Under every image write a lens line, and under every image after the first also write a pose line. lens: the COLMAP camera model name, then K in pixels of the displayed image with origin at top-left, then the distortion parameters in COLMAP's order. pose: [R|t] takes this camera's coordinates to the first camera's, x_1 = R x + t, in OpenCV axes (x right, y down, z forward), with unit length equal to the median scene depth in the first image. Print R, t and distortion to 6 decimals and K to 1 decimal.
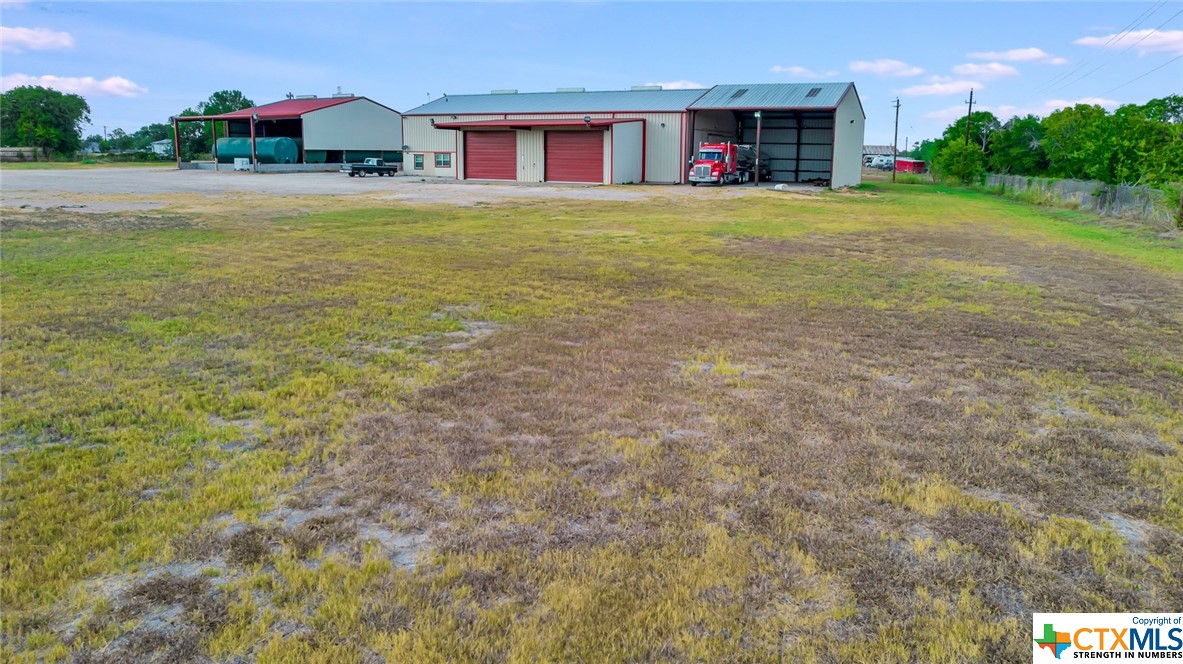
lens RADIAL K [[753.3, 0, 608.2], [0, 753.3, 345.3], [0, 0, 1]] dist [-0.066031, 0.055721]
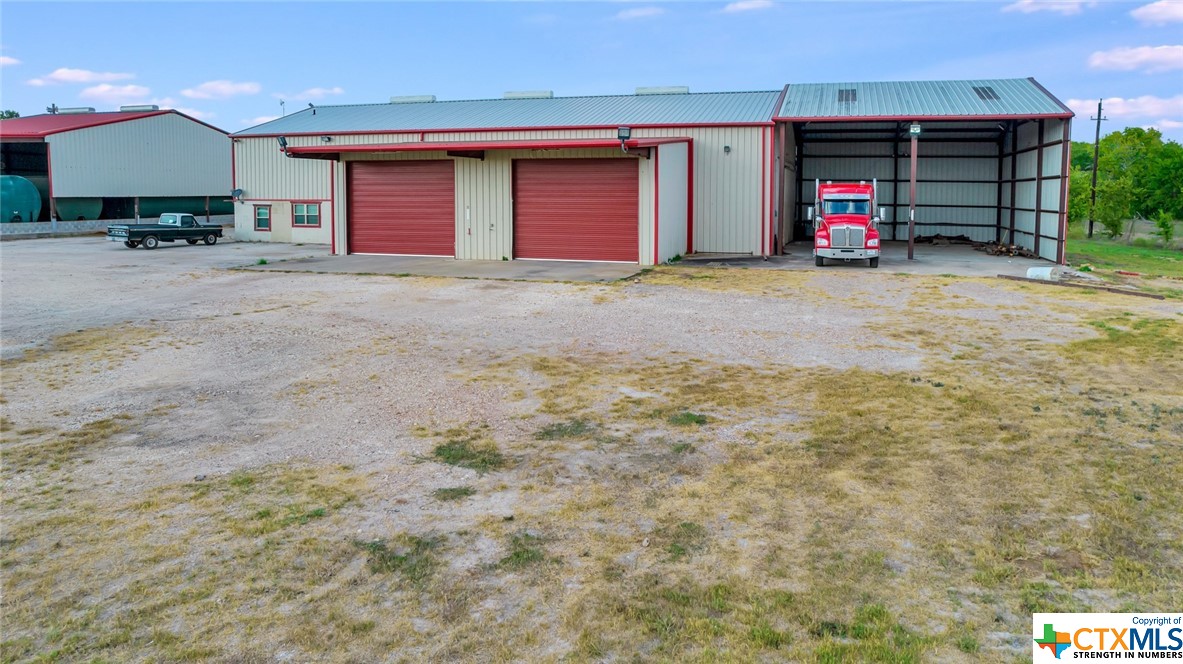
lens RADIAL K [[755.2, 0, 598.3], [0, 755.2, 326.8], [0, 0, 1]] dist [-0.033611, 0.008748]
pose [[0.989362, -0.035328, 0.141122, -0.088351], [0.045168, 0.996721, -0.067141, -0.117236], [-0.138287, 0.072801, 0.987713, 0.424959]]
